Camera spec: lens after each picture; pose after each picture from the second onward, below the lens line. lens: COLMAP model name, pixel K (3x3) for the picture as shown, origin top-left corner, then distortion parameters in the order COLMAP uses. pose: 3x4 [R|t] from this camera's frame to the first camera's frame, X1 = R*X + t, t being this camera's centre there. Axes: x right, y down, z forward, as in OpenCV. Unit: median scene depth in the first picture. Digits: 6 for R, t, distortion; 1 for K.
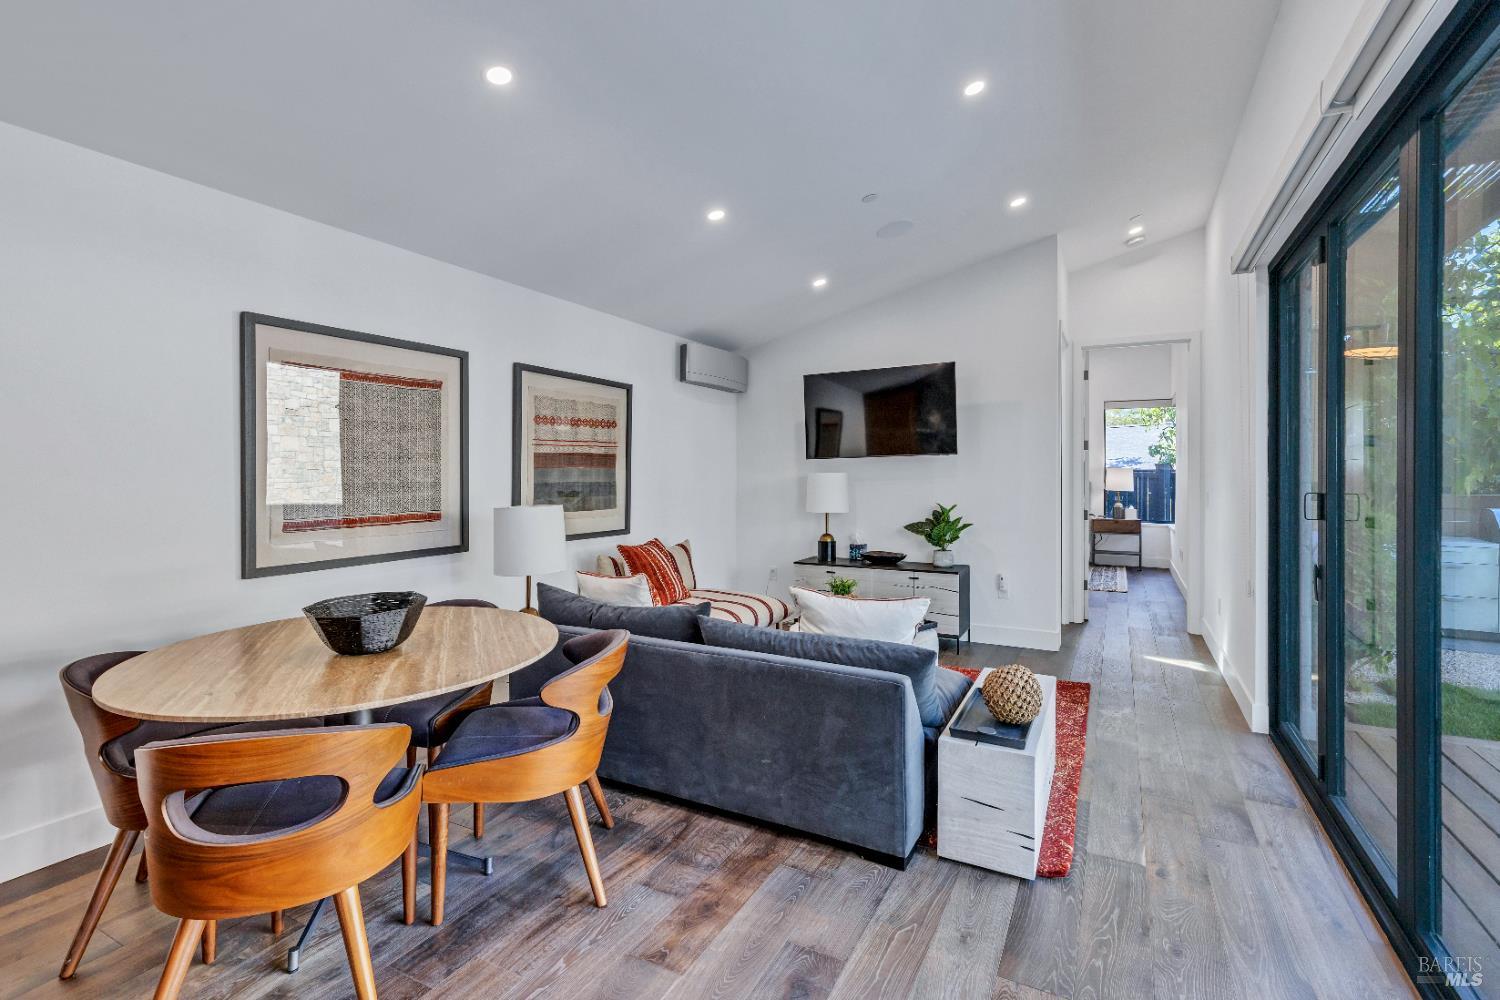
lens RADIAL K [[687.1, 0, 747.9], [0, 687.1, 473.7], [0, 0, 1]] dist [0.002150, 0.000230]
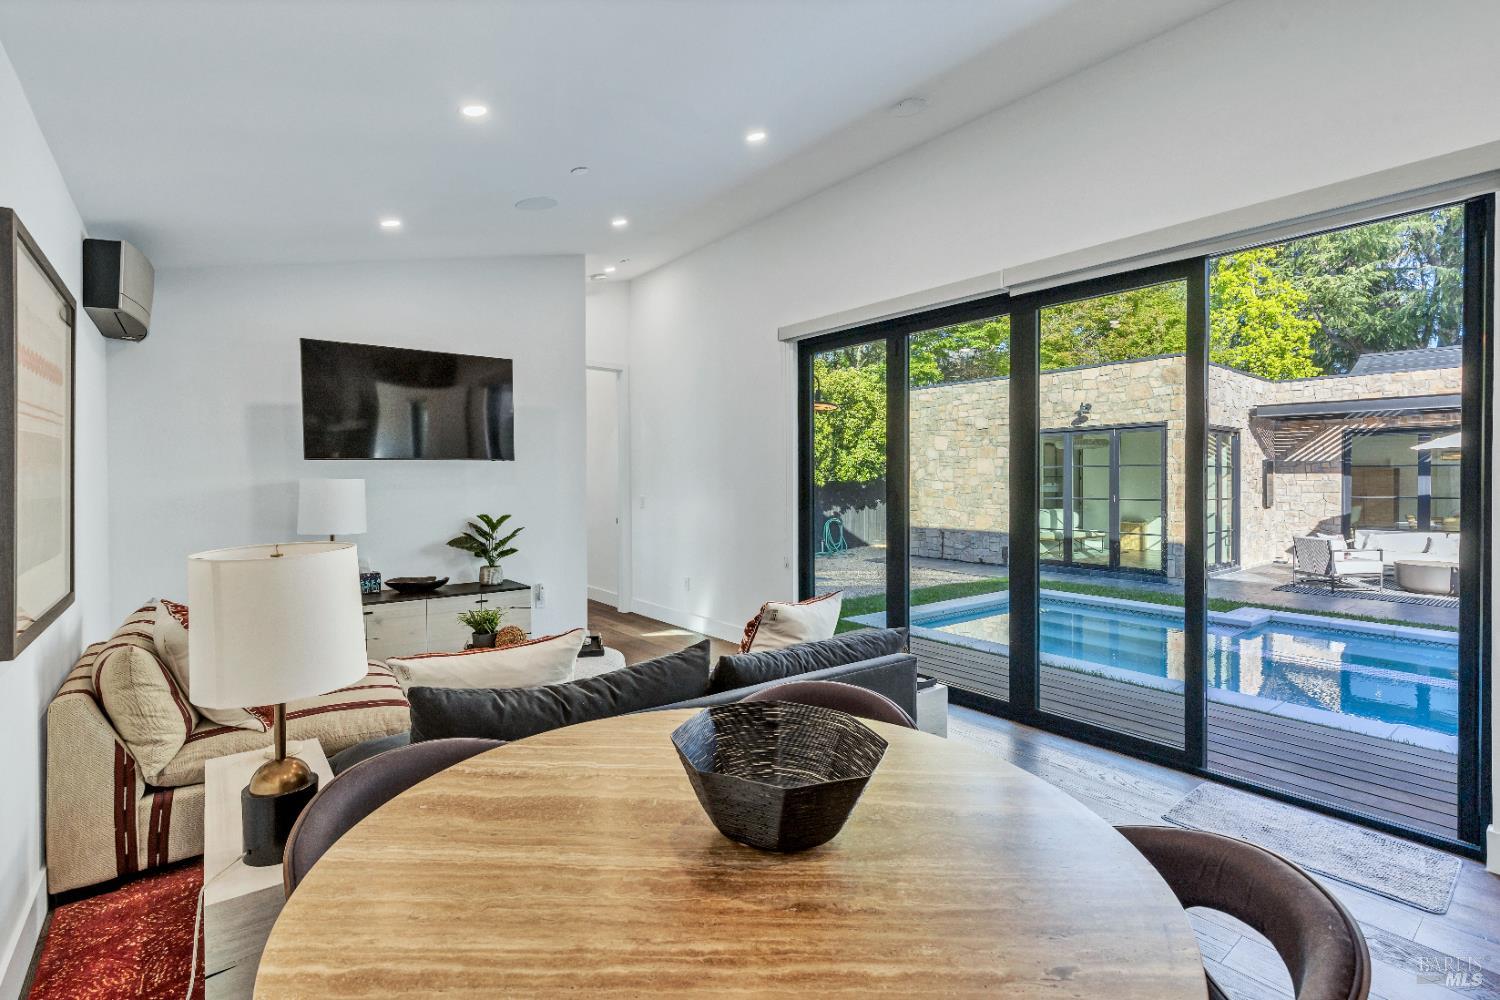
lens RADIAL K [[687.1, 0, 756.9], [0, 687.1, 491.3], [0, 0, 1]] dist [0.002150, 0.000230]
pose [[0.407351, -0.009030, 0.913227, -0.412751], [-0.003735, 0.999926, 0.011553, 0.001496], [-0.913264, -0.008117, 0.407287, 0.332925]]
